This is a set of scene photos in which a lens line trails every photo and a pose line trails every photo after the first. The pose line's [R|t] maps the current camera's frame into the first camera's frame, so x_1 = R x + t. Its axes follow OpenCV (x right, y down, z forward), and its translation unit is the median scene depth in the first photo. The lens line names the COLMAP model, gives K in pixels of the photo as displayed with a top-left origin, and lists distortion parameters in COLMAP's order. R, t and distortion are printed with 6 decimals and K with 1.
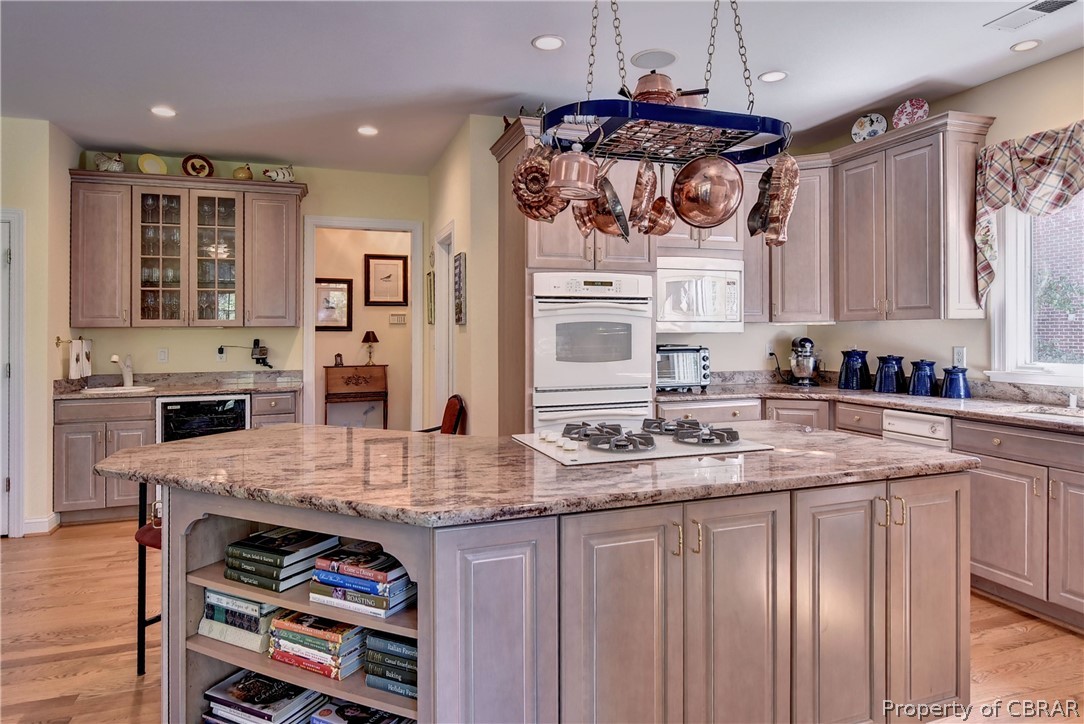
lens RADIAL K [[629.8, 0, 541.6], [0, 629.8, 332.3], [0, 0, 1]] dist [-0.000172, -0.000897]
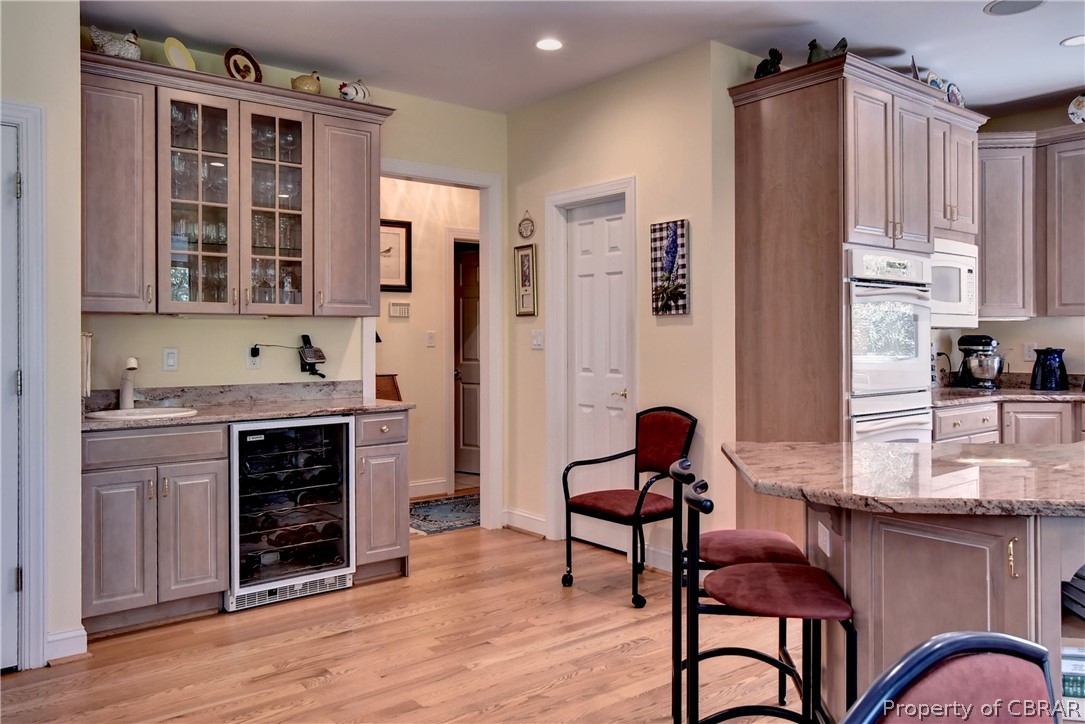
lens RADIAL K [[806.1, 0, 542.4], [0, 806.1, 341.0], [0, 0, 1]] dist [0.002892, 0.005598]
pose [[0.944646, 0.002394, 0.328082, -0.561656], [-0.003451, 0.999991, 0.002641, 0.016312], [-0.328072, -0.003627, 0.944646, 0.121233]]
